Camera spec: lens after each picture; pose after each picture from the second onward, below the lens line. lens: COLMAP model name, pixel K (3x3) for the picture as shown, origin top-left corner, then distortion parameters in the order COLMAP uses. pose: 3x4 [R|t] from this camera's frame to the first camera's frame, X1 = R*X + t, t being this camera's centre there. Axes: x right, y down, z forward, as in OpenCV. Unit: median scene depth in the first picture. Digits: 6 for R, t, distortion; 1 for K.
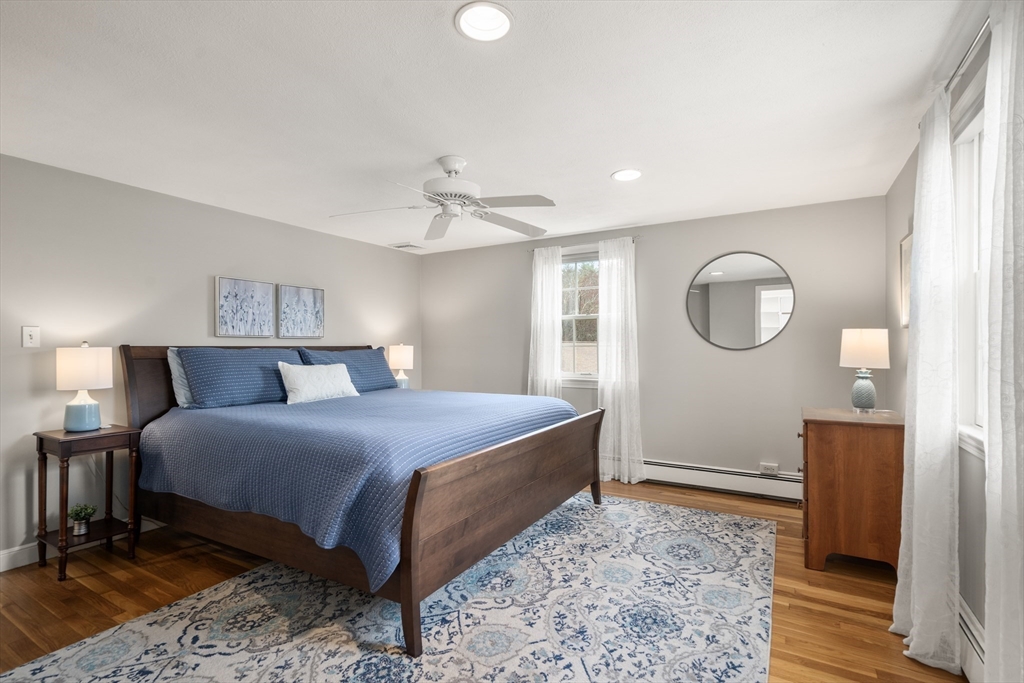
lens RADIAL K [[472.0, 0, 510.5], [0, 472.0, 344.6], [0, 0, 1]] dist [-0.001250, 0.000049]
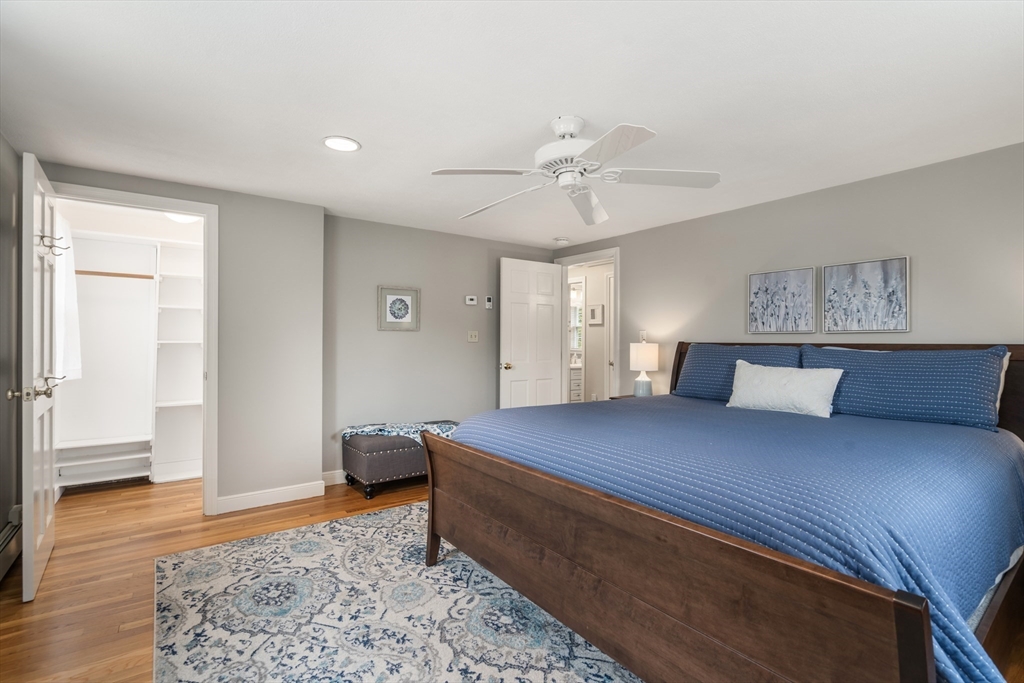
lens RADIAL K [[472.0, 0, 511.9], [0, 472.0, 342.0], [0, 0, 1]] dist [-0.001250, 0.000049]
pose [[-0.391589, 0.000743, -0.920140, 0.756017], [0.000043, 1.000000, 0.000789, 0.000537], [0.920140, 0.000270, -0.391588, 1.361361]]
